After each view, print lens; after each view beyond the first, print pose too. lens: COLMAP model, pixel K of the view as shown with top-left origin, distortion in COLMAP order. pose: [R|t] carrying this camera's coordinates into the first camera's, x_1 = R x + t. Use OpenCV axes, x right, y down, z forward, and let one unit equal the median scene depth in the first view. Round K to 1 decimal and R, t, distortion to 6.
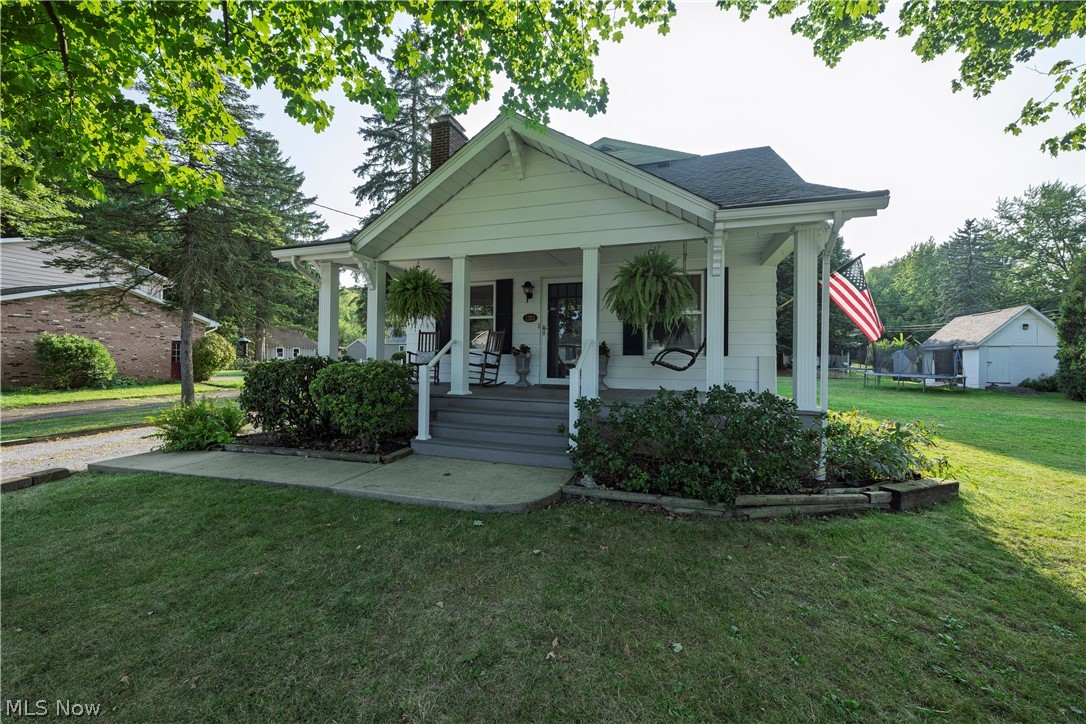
lens RADIAL K [[430.0, 0, 539.9], [0, 430.0, 355.8], [0, 0, 1]] dist [-0.000472, -0.000020]
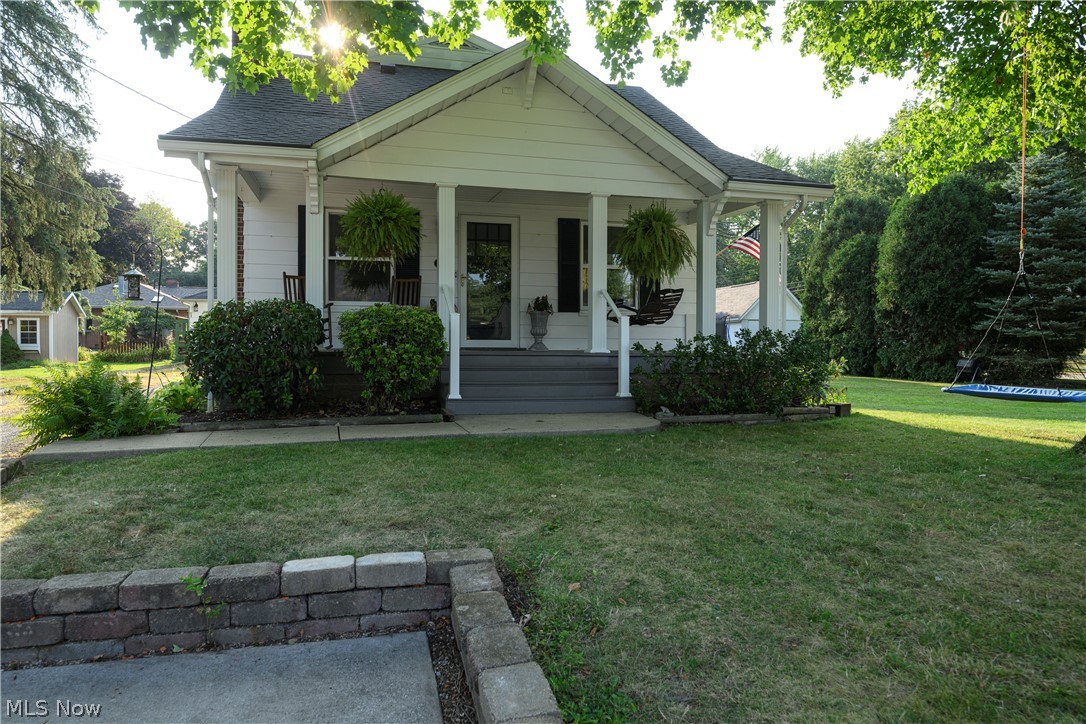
lens RADIAL K [[724.8, 0, 544.9], [0, 724.8, 362.6], [0, 0, 1]] dist [0.000952, -0.000171]
pose [[0.838455, -0.019530, 0.544621, -0.877608], [-0.000469, 0.999331, 0.036558, 0.064948], [-0.544971, -0.030908, 0.837885, -0.309757]]
